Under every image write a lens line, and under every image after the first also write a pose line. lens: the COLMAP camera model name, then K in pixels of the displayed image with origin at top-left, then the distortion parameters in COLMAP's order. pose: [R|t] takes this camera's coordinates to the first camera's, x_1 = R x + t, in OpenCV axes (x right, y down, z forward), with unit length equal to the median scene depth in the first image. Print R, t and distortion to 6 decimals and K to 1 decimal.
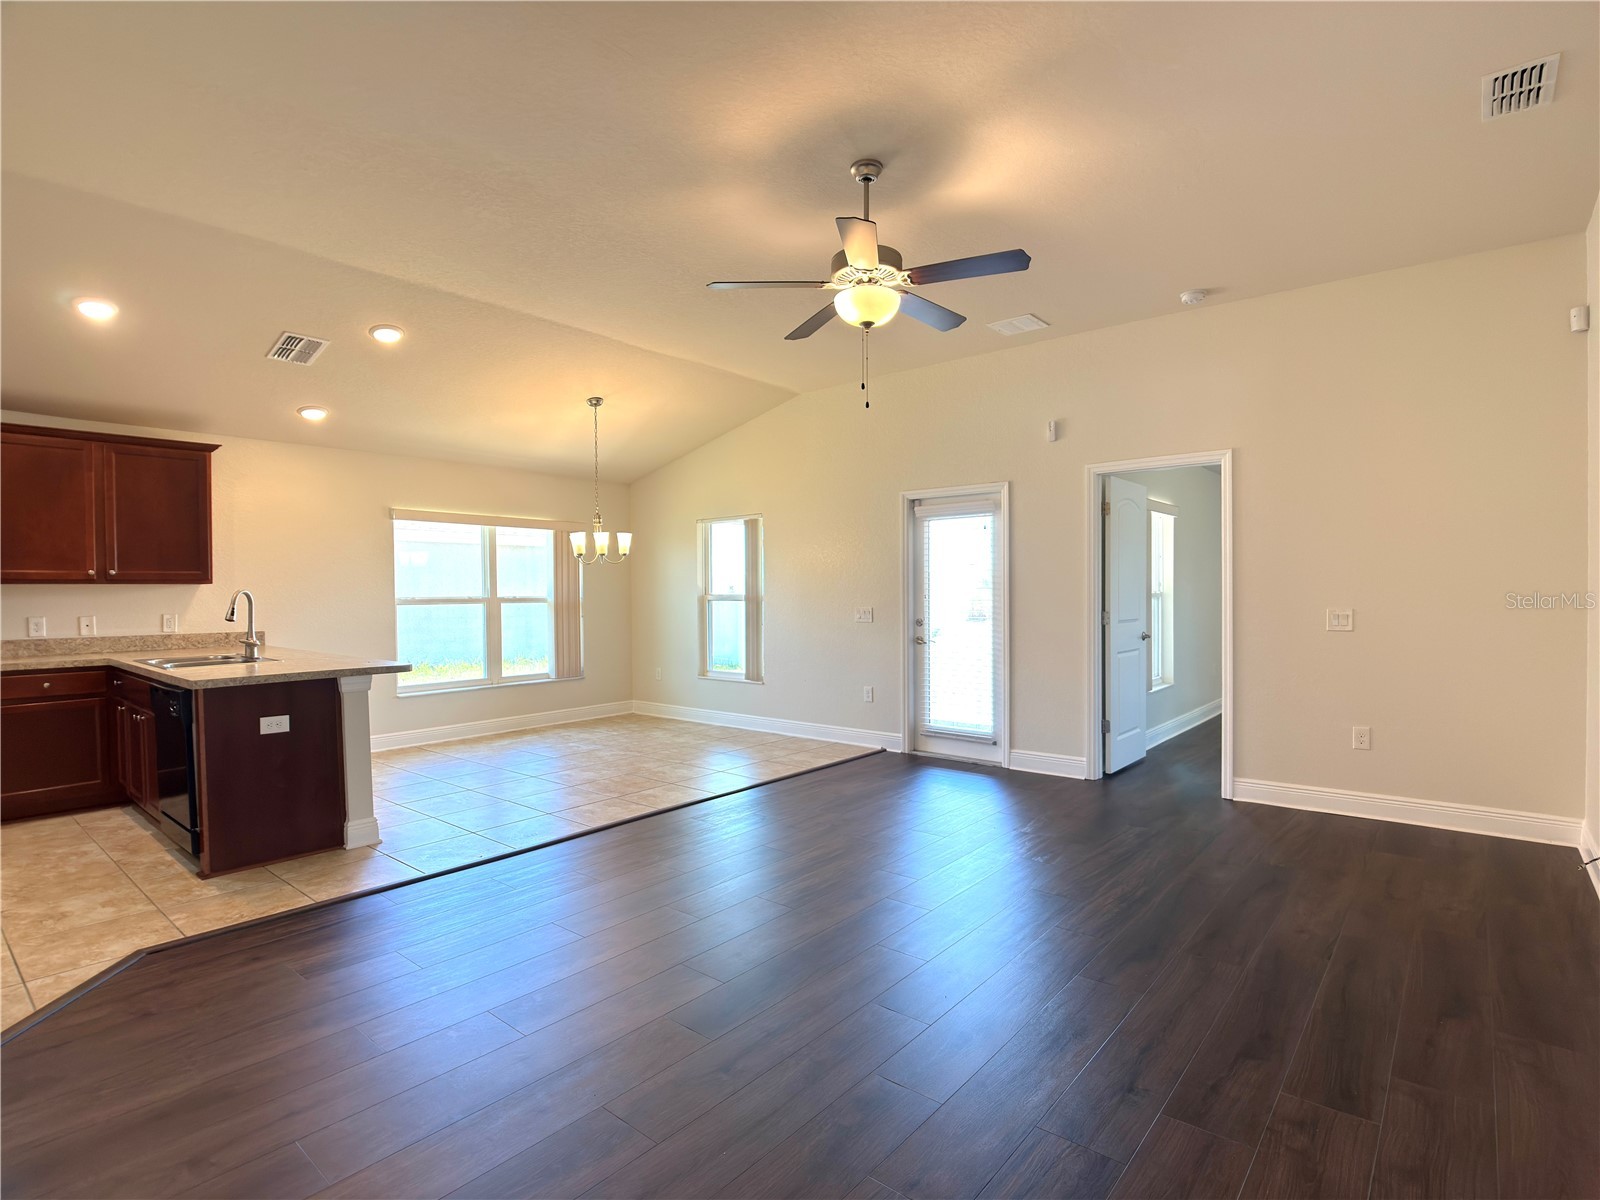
lens RADIAL K [[804.5, 0, 802.6], [0, 804.5, 596.1], [0, 0, 1]] dist [-0.026099, -0.002011]
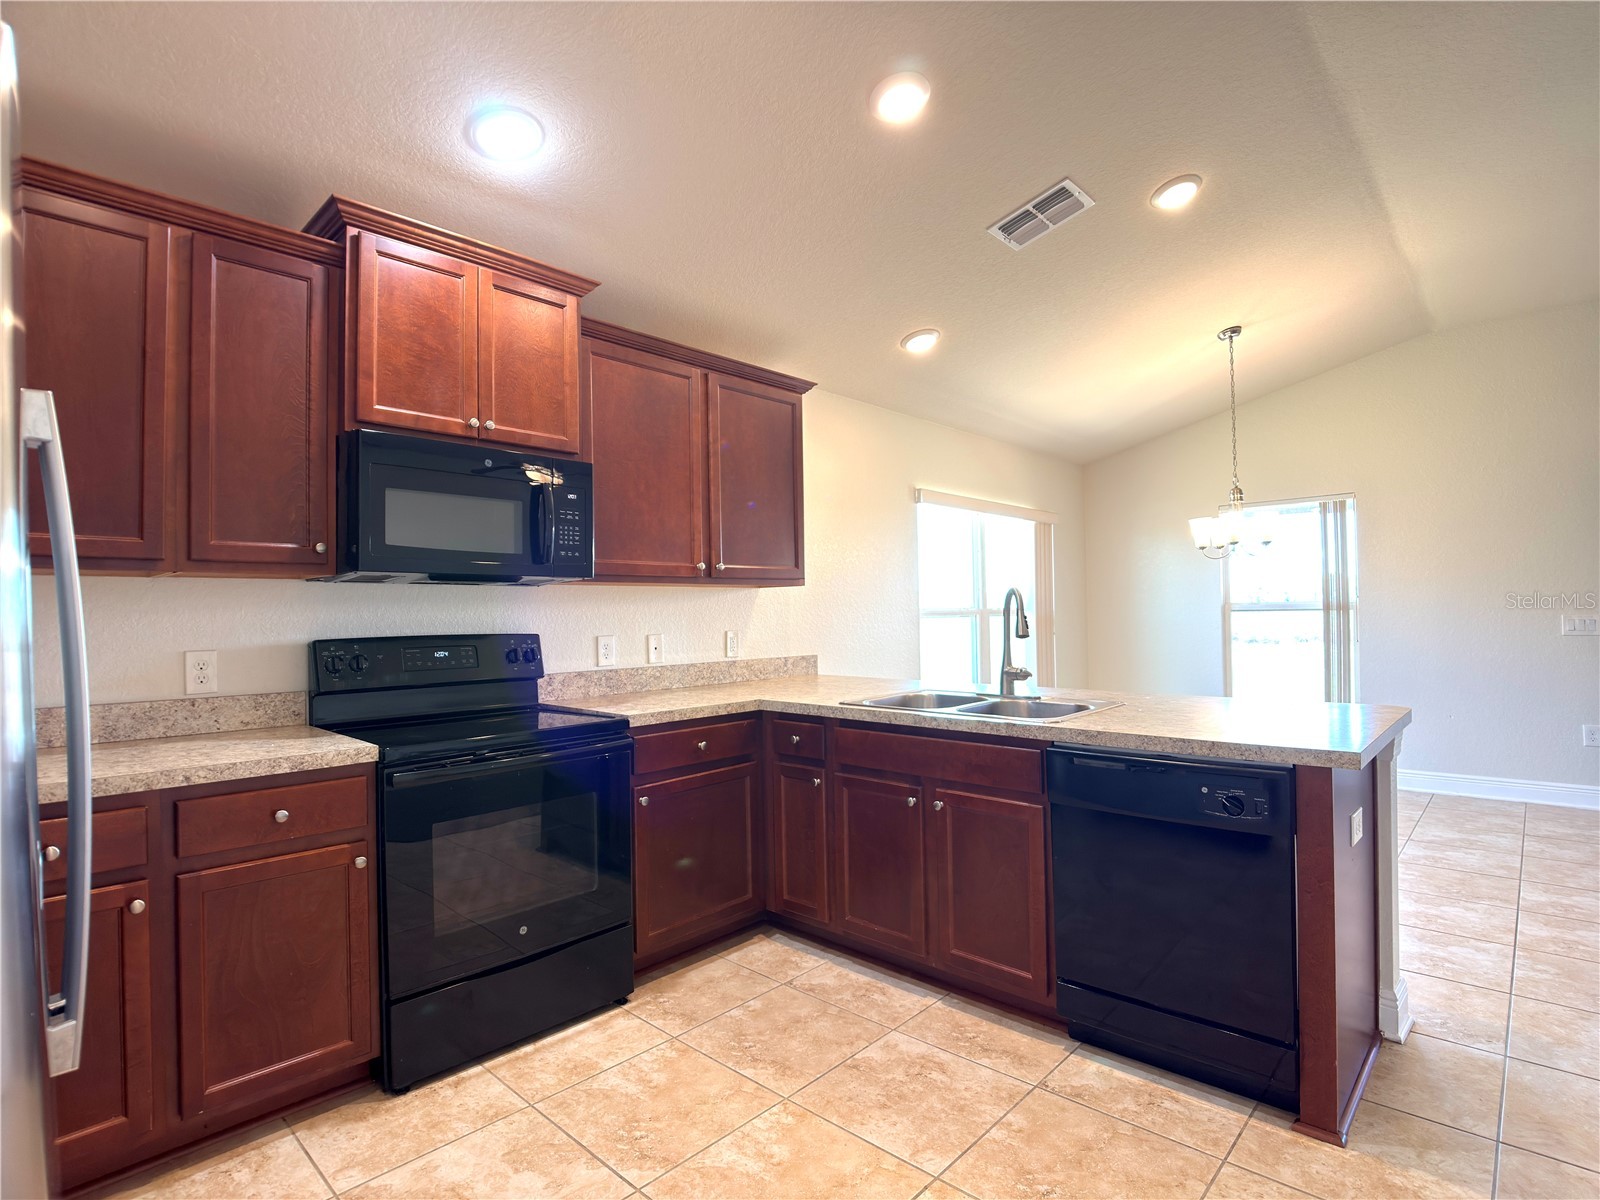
lens RADIAL K [[804.5, 0, 812.4], [0, 804.5, 590.9], [0, 0, 1]] dist [-0.026099, -0.002011]
pose [[0.998193, -0.012212, -0.058830, -0.675559], [0.010215, 0.999365, -0.034135, 0.012294], [0.059209, 0.033472, 0.997684, 0.299755]]
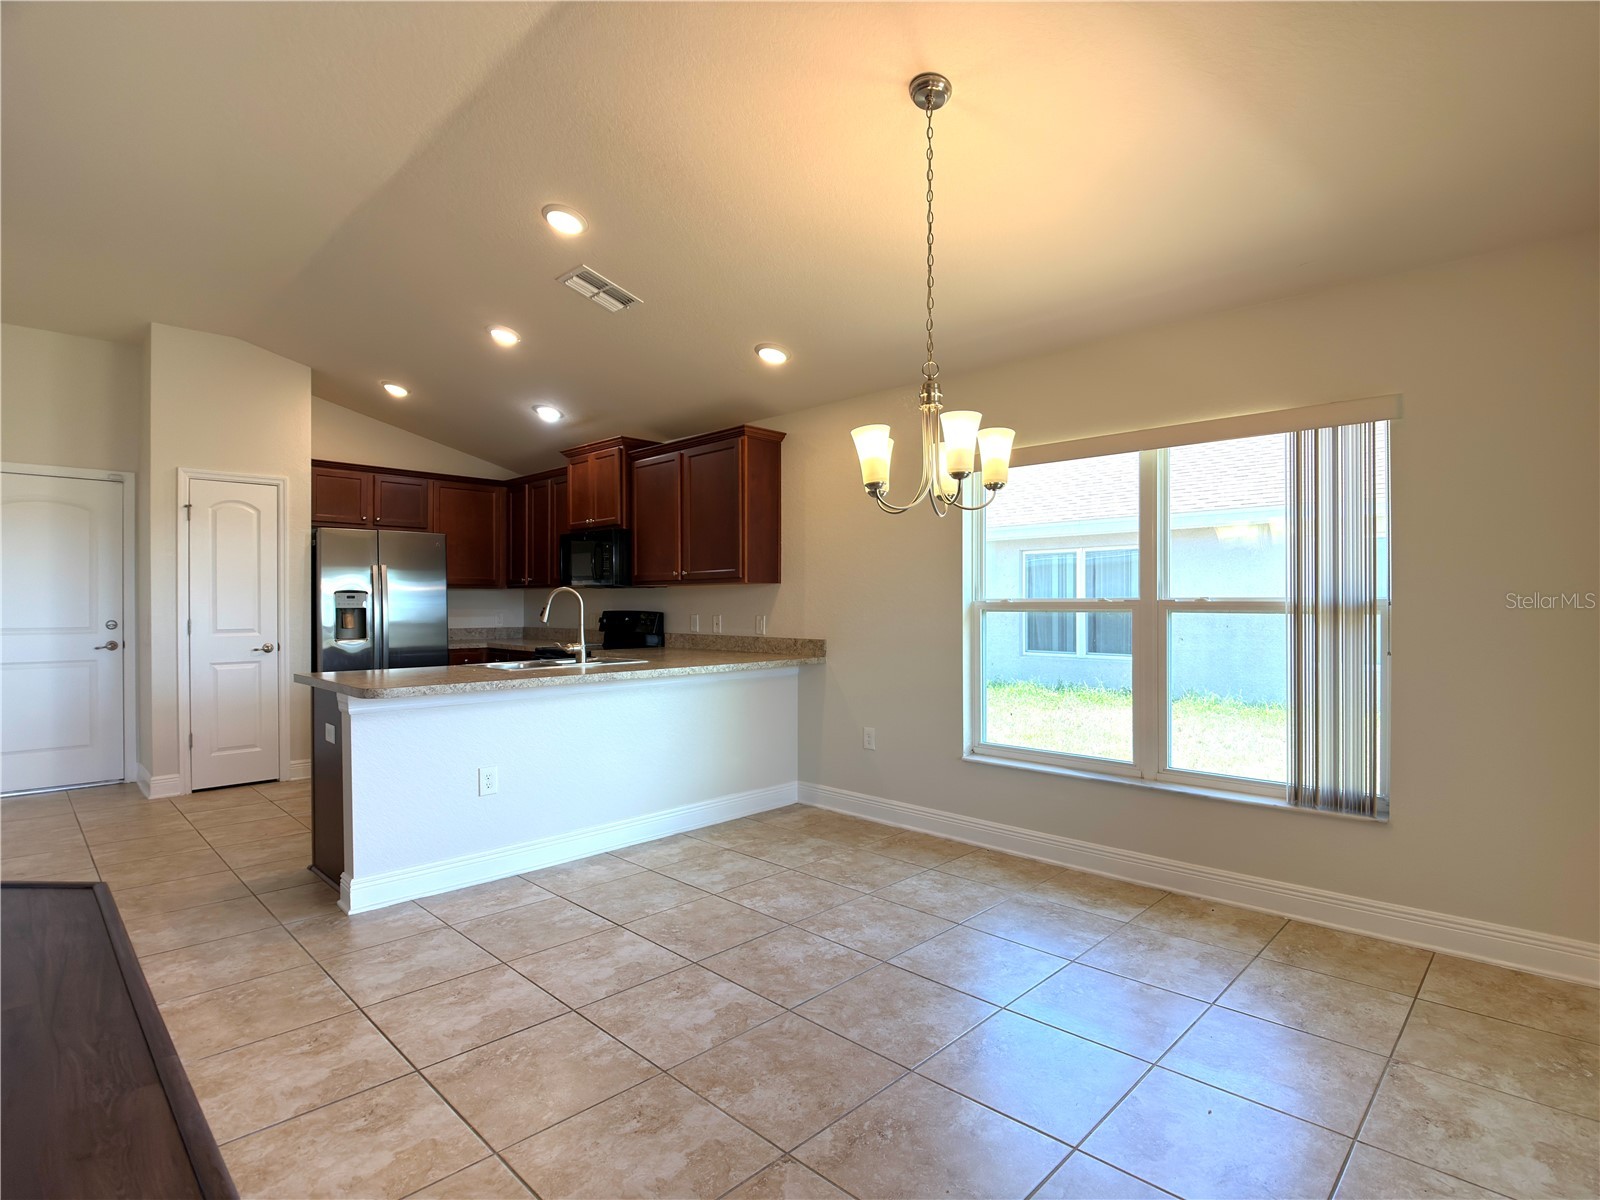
lens RADIAL K [[804.5, 0, 806.1], [0, 804.5, 602.7], [0, 0, 1]] dist [-0.026099, -0.002011]
pose [[-0.088632, 0.008564, -0.996028, 0.151390], [-0.001350, 0.999961, 0.008718, -0.000580], [0.996064, 0.002117, -0.088617, 1.115608]]
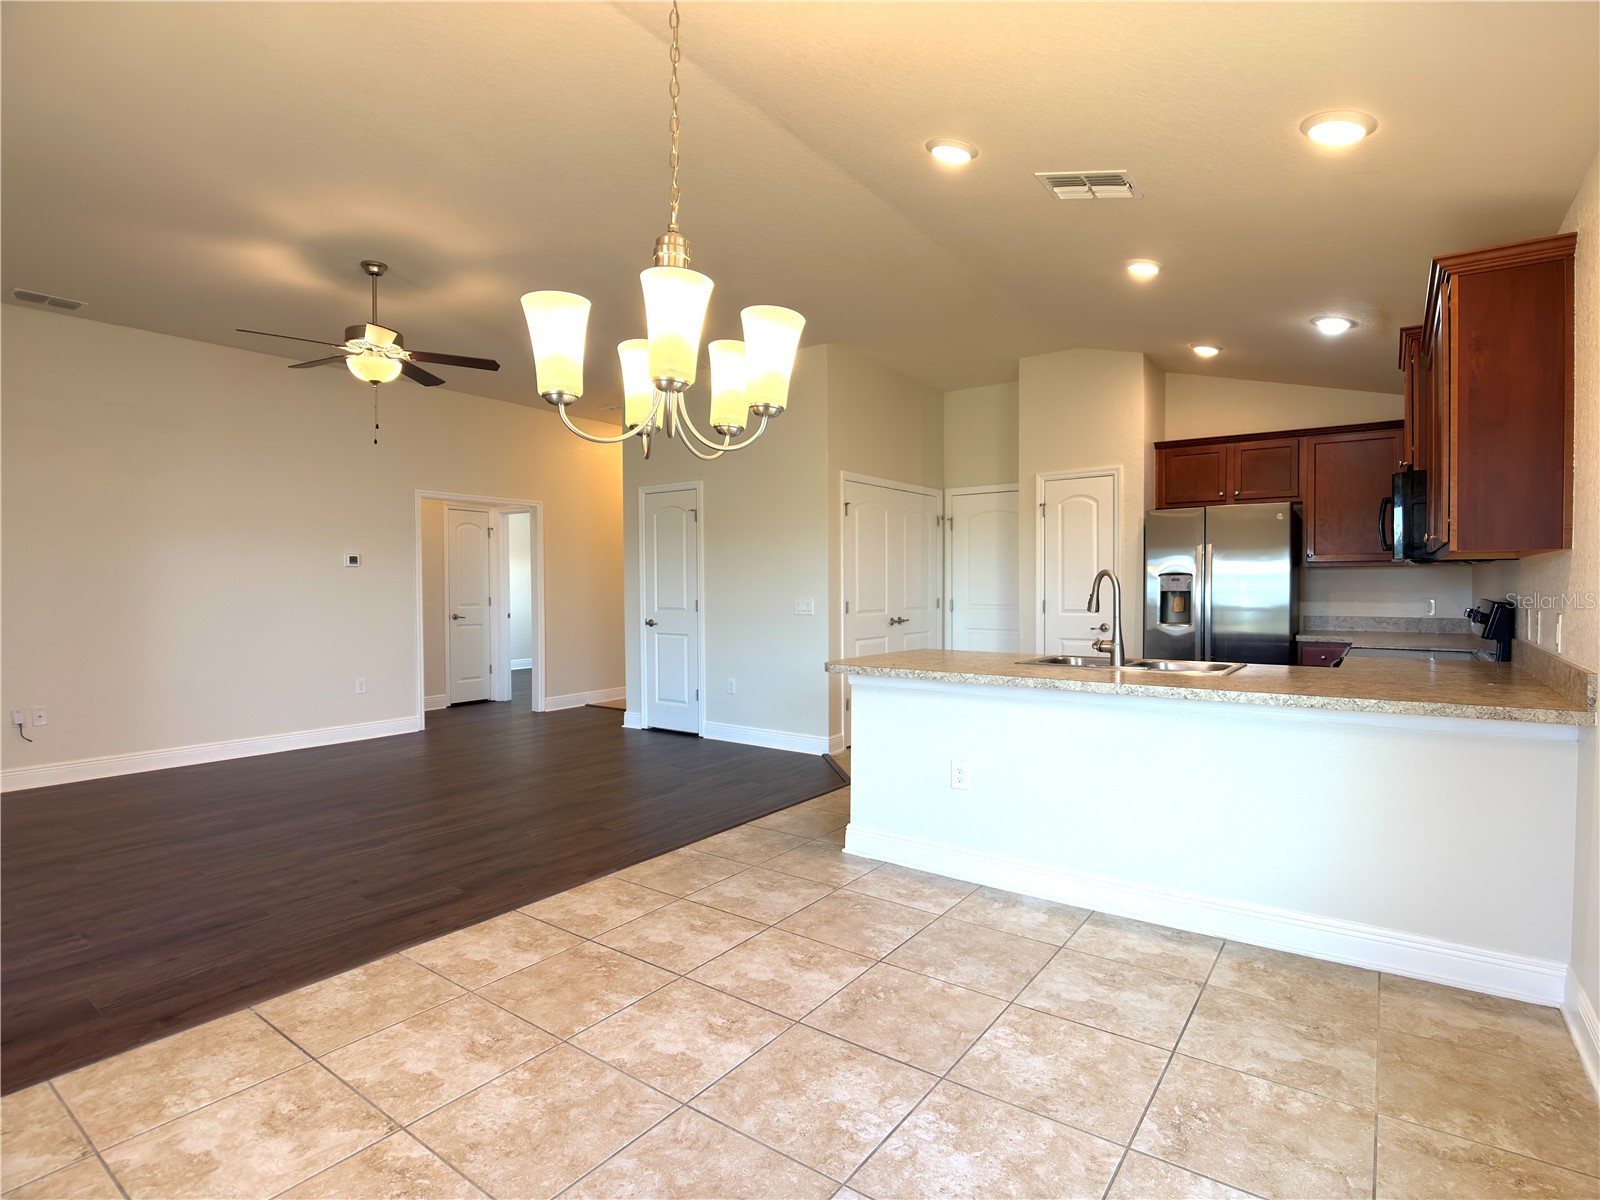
lens RADIAL K [[804.5, 0, 796.4], [0, 804.5, 599.3], [0, 0, 1]] dist [-0.026099, -0.002011]
pose [[-0.998319, 0.012586, -0.056576, -0.297836], [0.011264, 0.999657, 0.023624, -0.002637], [0.056854, 0.022947, -0.998119, 1.403795]]
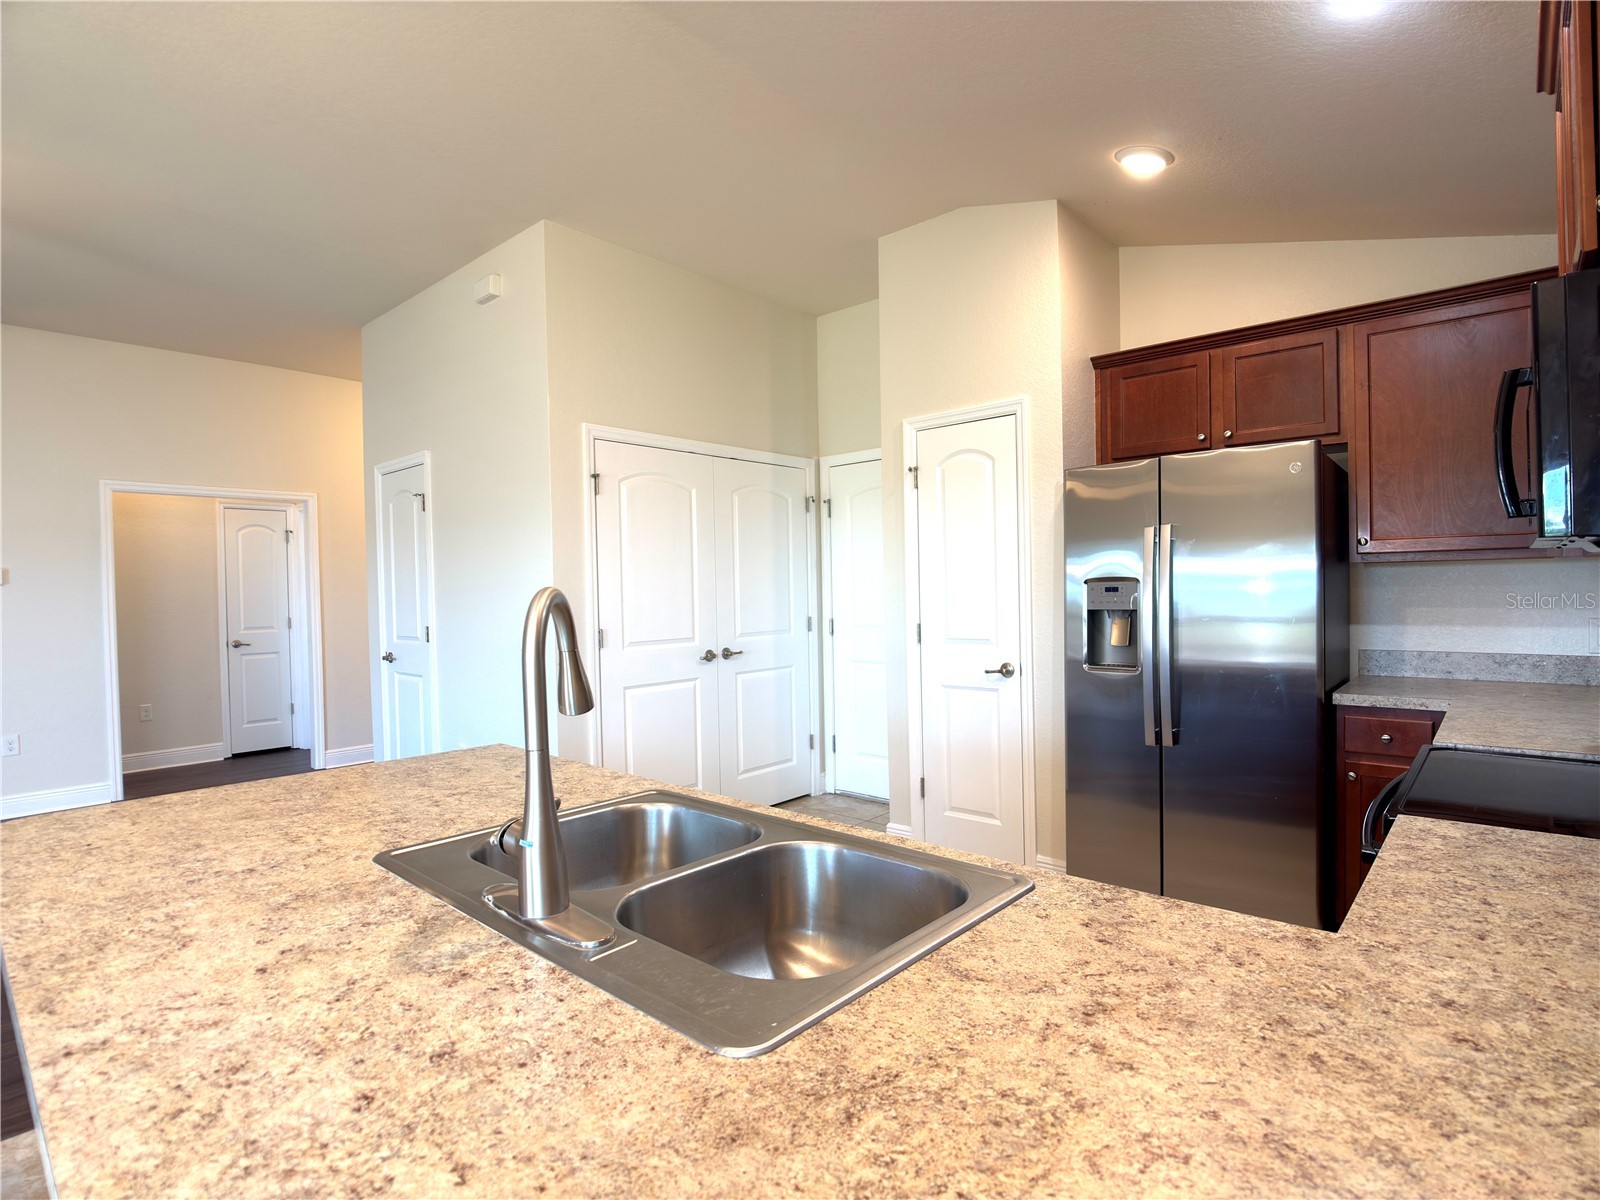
lens RADIAL K [[804.5, 0, 796.3], [0, 804.5, 596.6], [0, 0, 1]] dist [-0.026099, -0.002011]
pose [[-0.998564, 0.026407, 0.046619, -0.607675], [0.027283, 0.999461, 0.018249, -0.009133], [-0.046112, 0.019495, -0.998746, 1.035535]]
